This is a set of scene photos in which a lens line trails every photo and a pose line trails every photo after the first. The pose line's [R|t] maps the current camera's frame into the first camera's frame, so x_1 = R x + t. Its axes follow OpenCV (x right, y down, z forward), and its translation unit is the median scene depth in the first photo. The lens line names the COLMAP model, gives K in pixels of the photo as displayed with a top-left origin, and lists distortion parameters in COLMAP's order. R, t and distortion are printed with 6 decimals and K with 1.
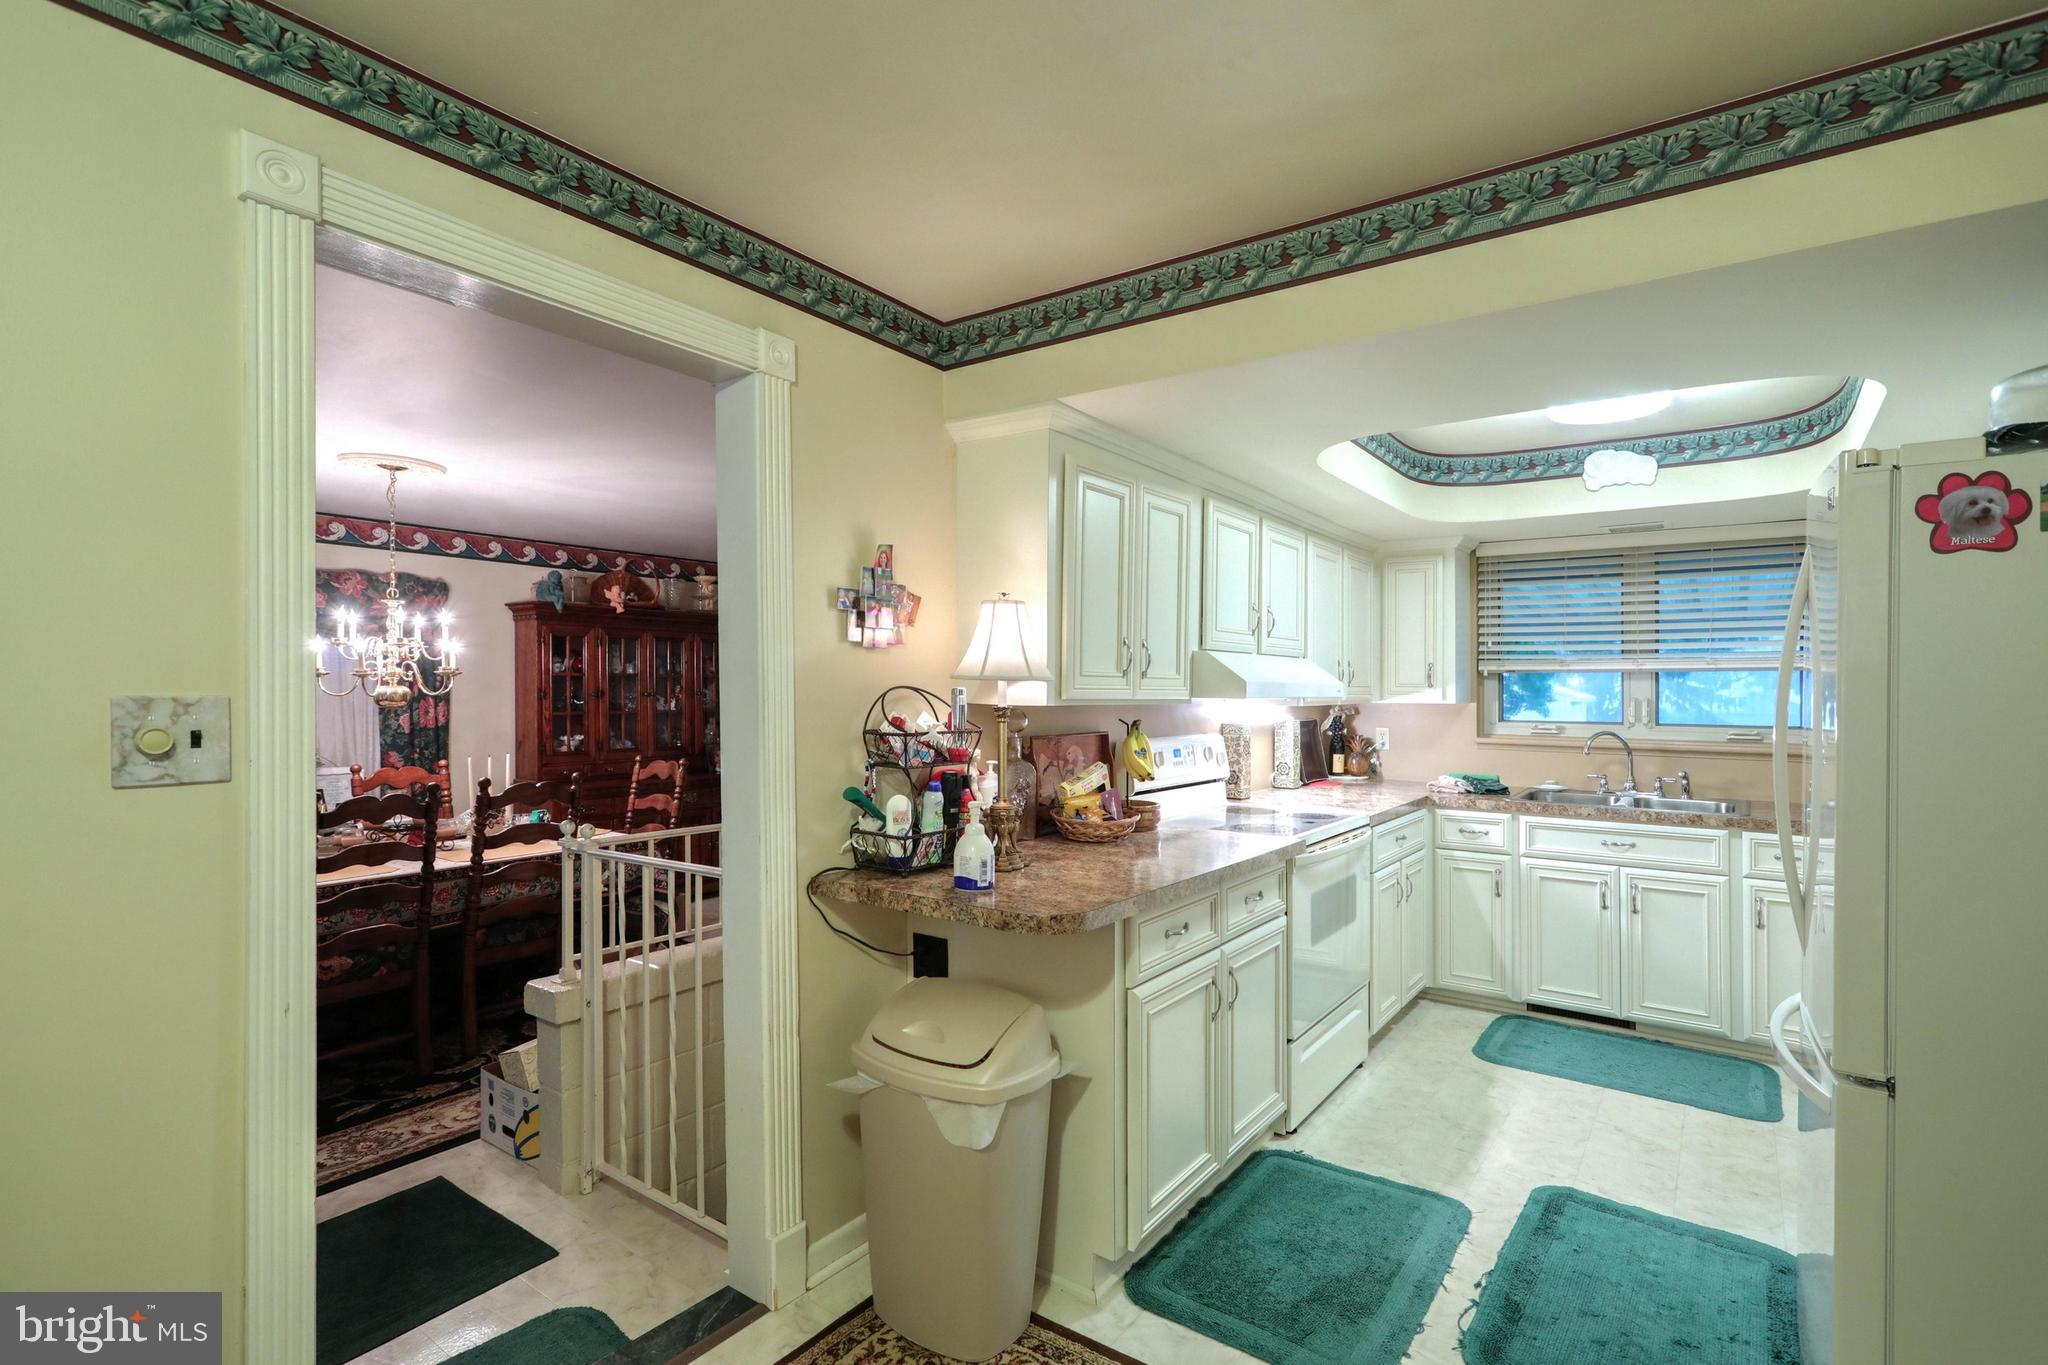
lens RADIAL K [[965.2, 0, 1032.1], [0, 965.2, 683.7], [0, 0, 1]] dist [0.005537, -0.000210]
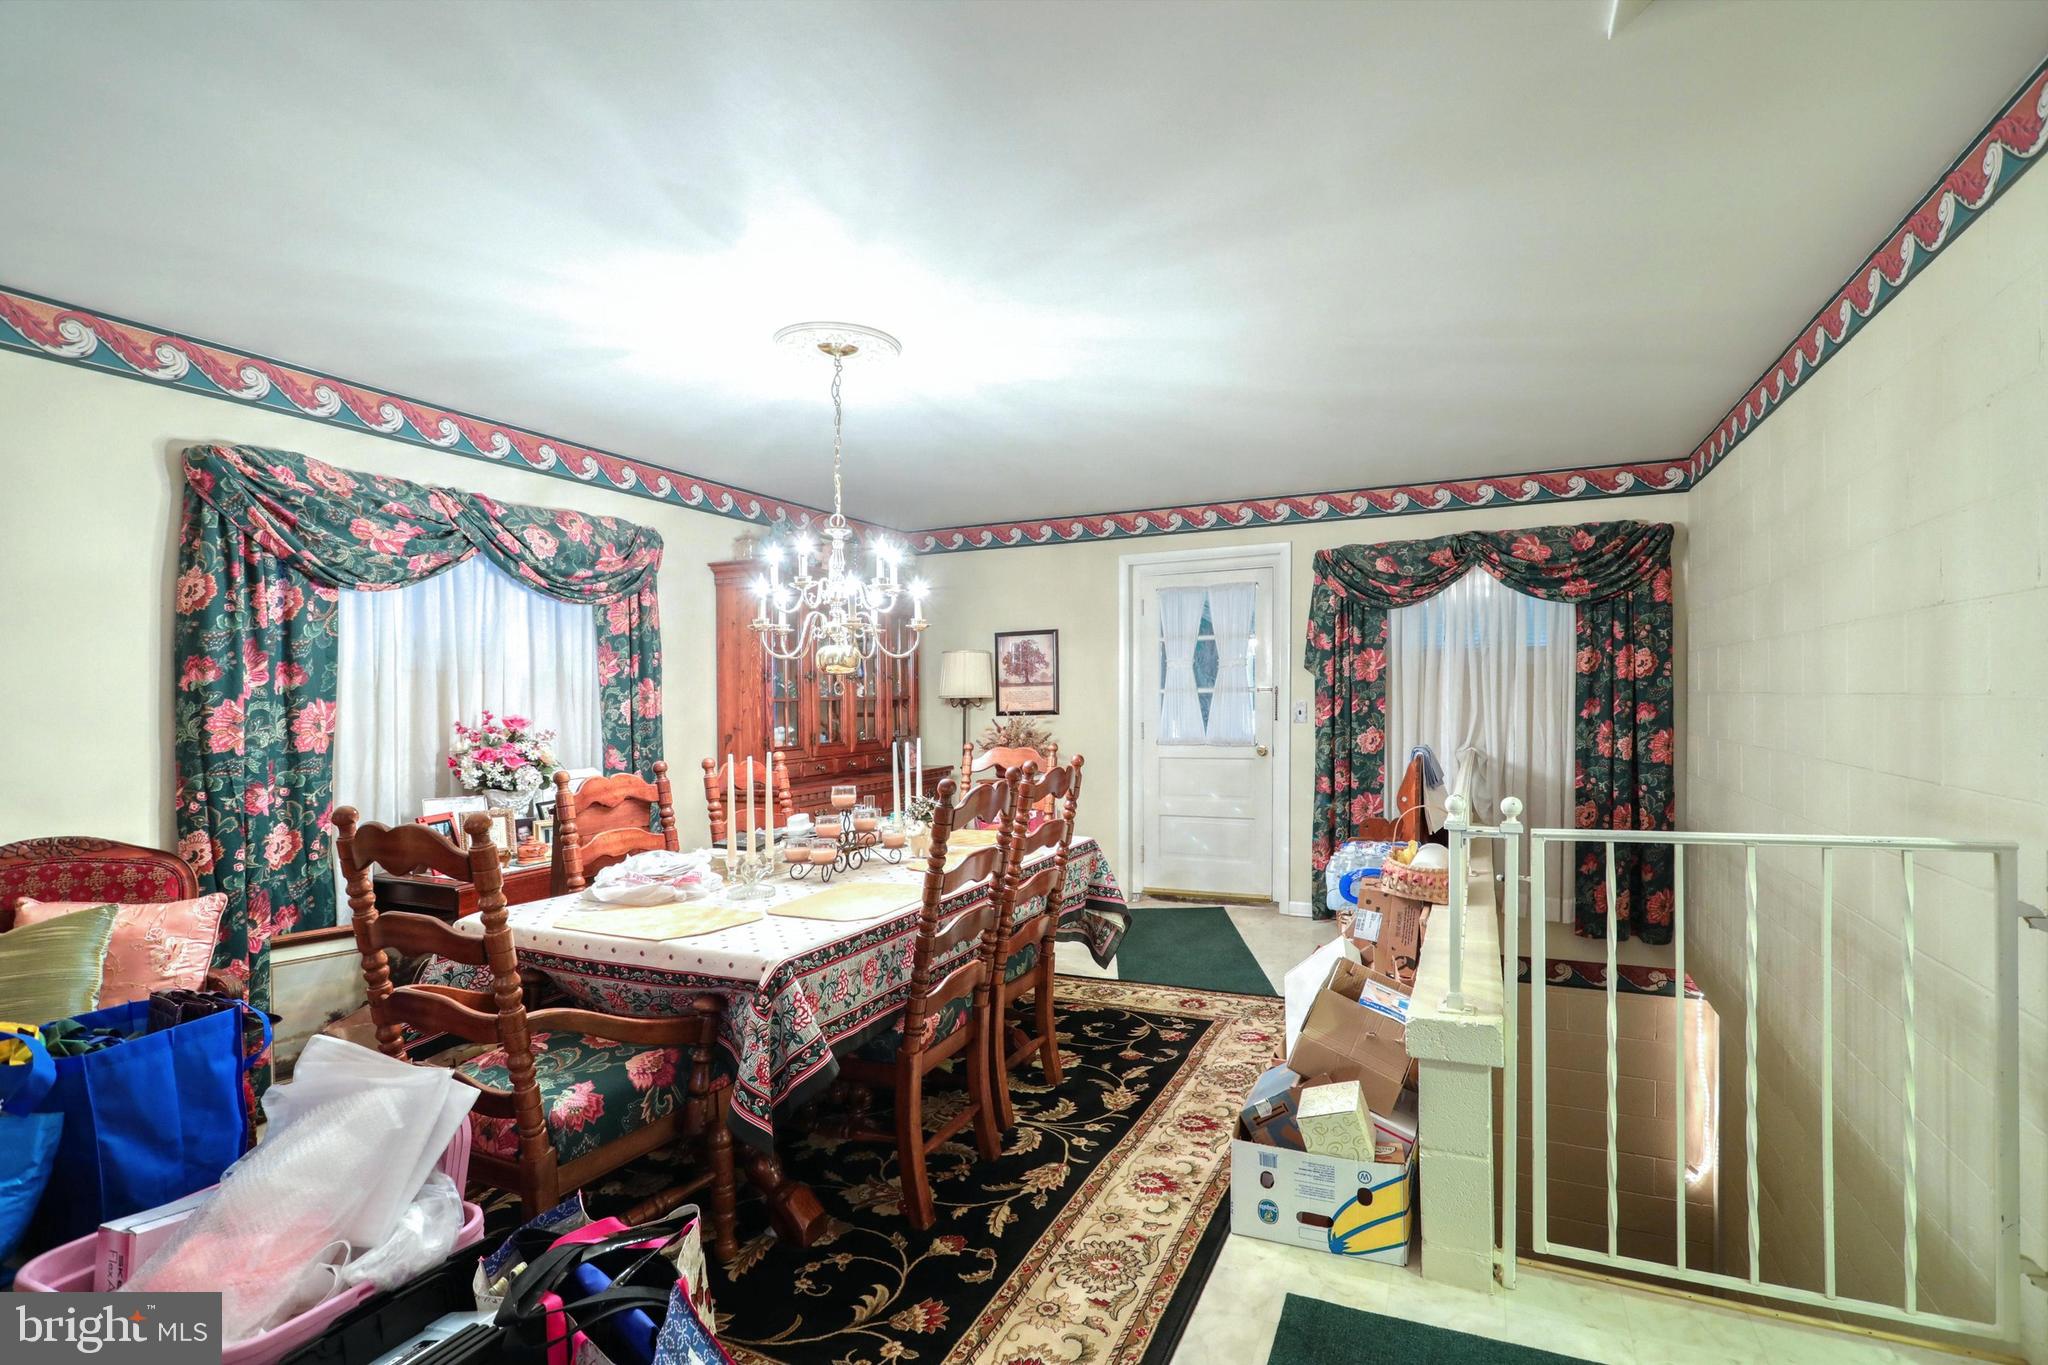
lens RADIAL K [[965.2, 0, 1031.8], [0, 965.2, 696.8], [0, 0, 1]] dist [0.005537, -0.000210]
pose [[0.977260, -0.019474, 0.211149, -0.814586], [0.018387, 0.999806, 0.007107, 0.047710], [-0.211247, -0.003063, 0.977428, 0.291536]]
